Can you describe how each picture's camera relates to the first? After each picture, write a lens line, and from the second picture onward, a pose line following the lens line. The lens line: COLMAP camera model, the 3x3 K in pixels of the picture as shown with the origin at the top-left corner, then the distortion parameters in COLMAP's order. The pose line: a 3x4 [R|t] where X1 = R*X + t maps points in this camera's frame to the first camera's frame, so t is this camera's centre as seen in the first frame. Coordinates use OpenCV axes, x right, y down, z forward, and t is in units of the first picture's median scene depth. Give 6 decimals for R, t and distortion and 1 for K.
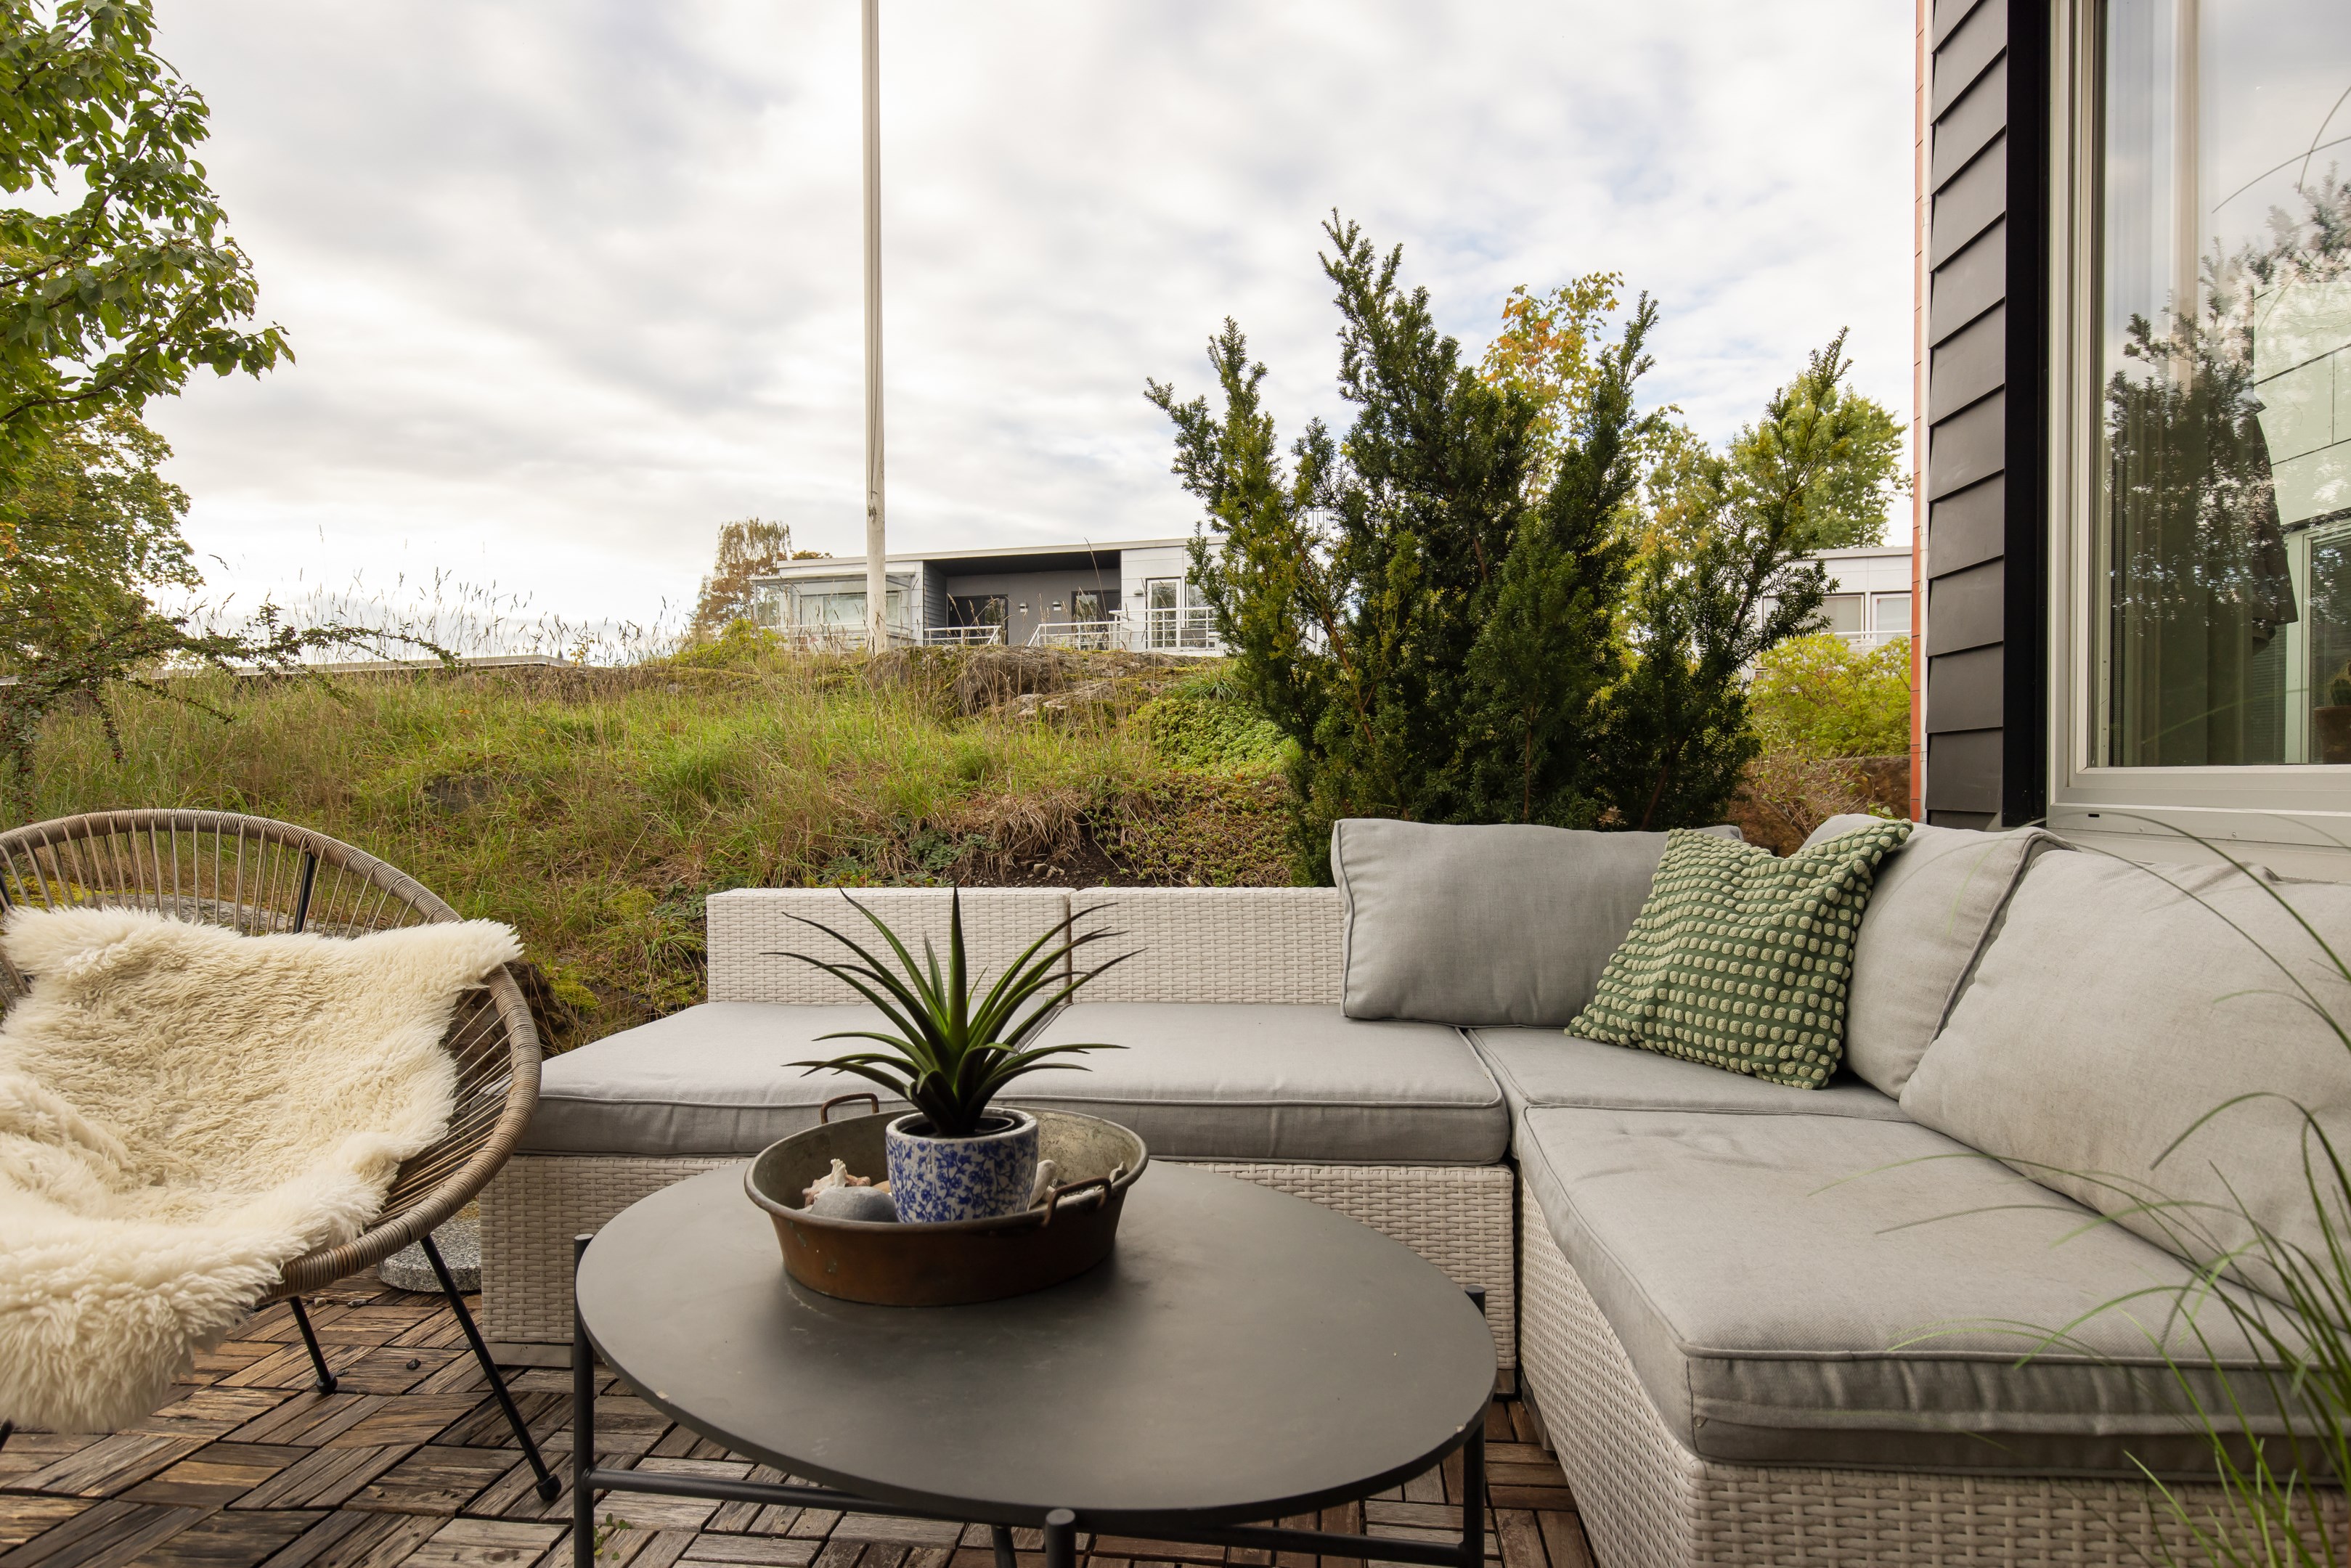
lens RADIAL K [[1308.3, 0, 1176.0], [0, 1308.3, 788.5], [0, 0, 1]] dist [0.014518, -0.005740]
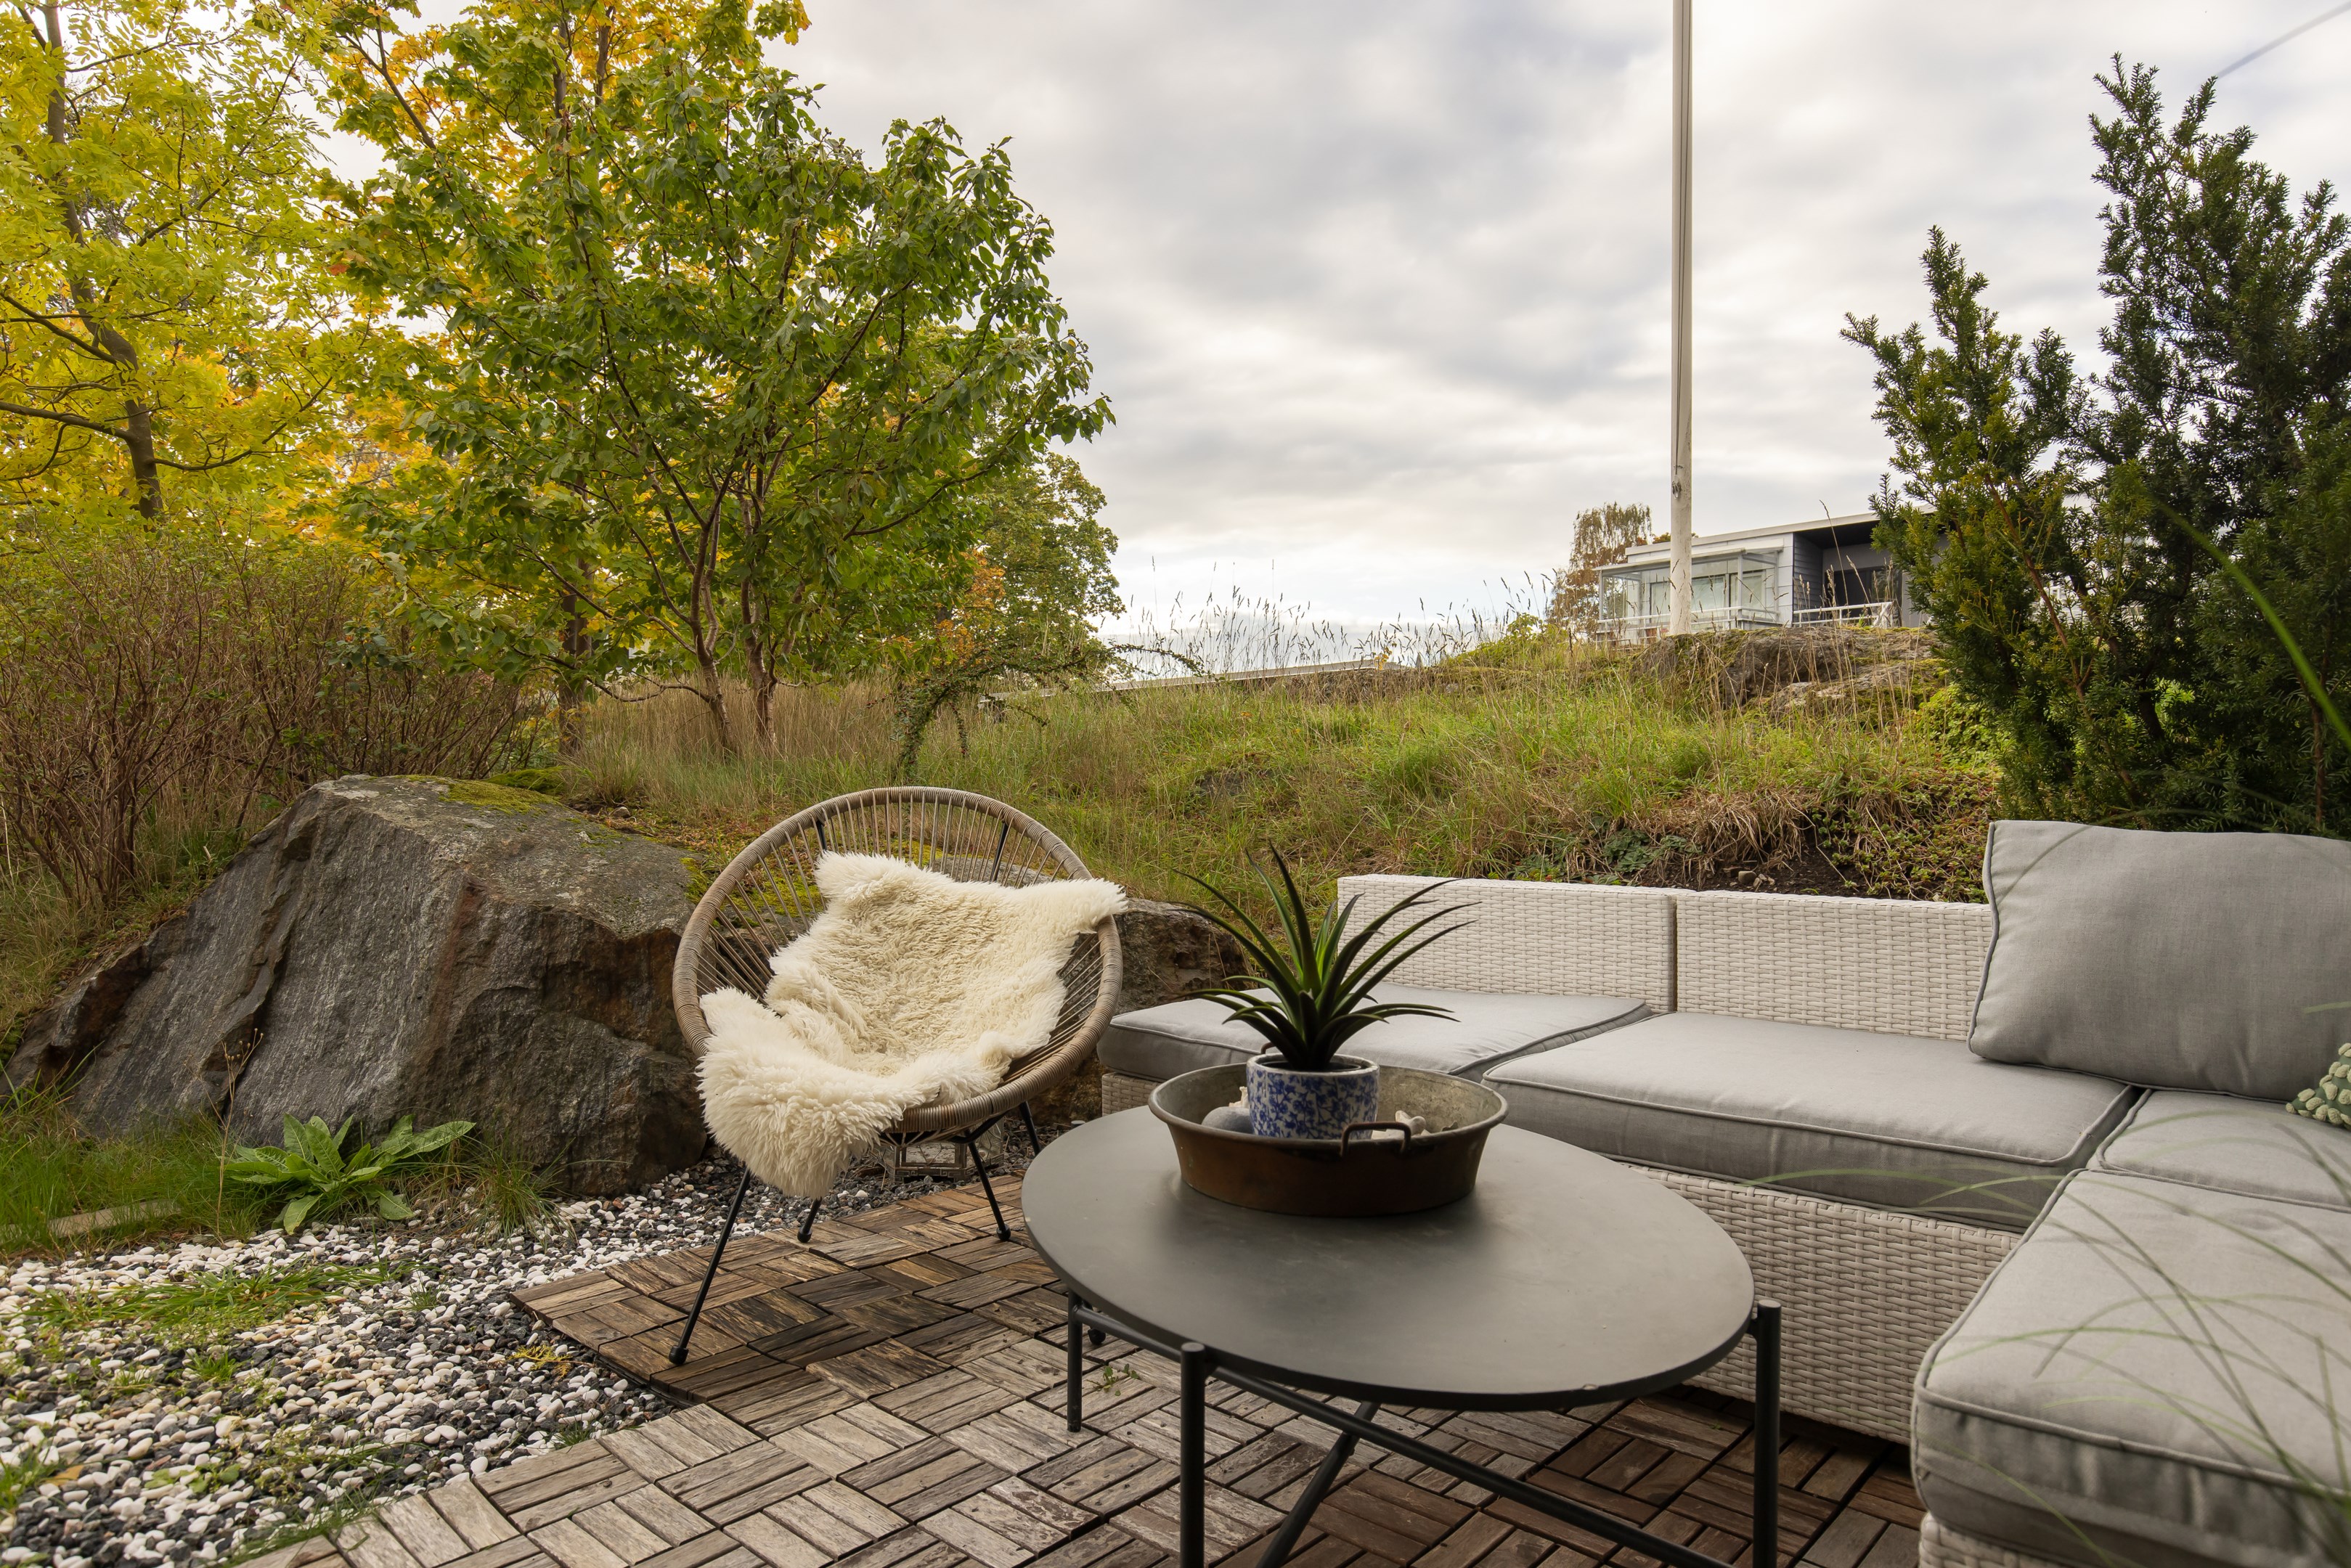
lens RADIAL K [[1417.5, 0, 1172.3], [0, 1417.5, 791.3], [0, 0, 1]] dist [-0.000501, 0.007842]
pose [[0.816635, 0.013353, -0.577000, 0.163018], [-0.014777, 0.999888, 0.002225, 0.007966], [0.576966, 0.006709, 0.816741, -0.024169]]
